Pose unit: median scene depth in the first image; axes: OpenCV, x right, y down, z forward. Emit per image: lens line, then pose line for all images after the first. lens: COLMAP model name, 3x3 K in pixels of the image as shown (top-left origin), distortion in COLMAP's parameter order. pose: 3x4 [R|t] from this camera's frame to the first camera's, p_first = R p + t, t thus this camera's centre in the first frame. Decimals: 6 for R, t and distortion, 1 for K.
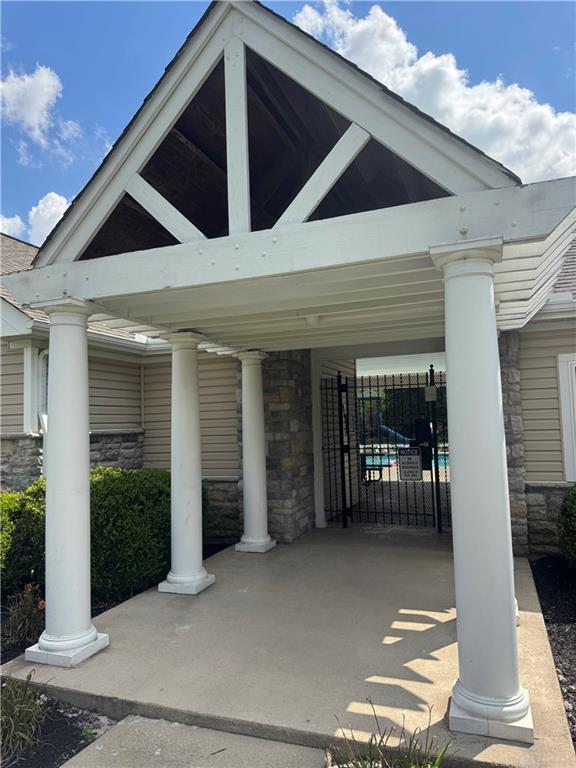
lens RADIAL K [[534.2, 0, 289.5], [0, 534.2, 379.9], [0, 0, 1]] dist [0.010225, 0.000504]
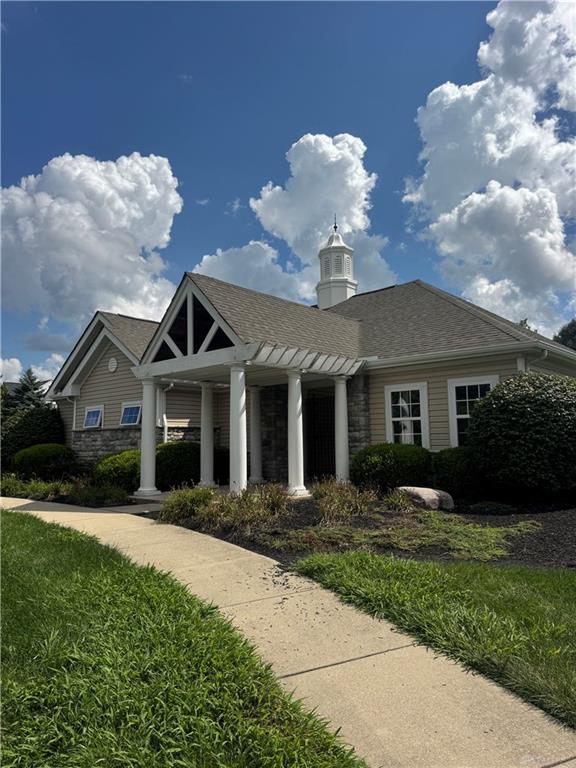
lens RADIAL K [[534.2, 0, 286.5], [0, 534.2, 385.9], [0, 0, 1]] dist [0.010225, 0.000504]
pose [[0.932856, -0.024310, -0.359429, 1.445560], [0.017021, 0.999581, -0.023431, -0.012440], [0.359848, 0.015740, 0.932878, -1.582778]]
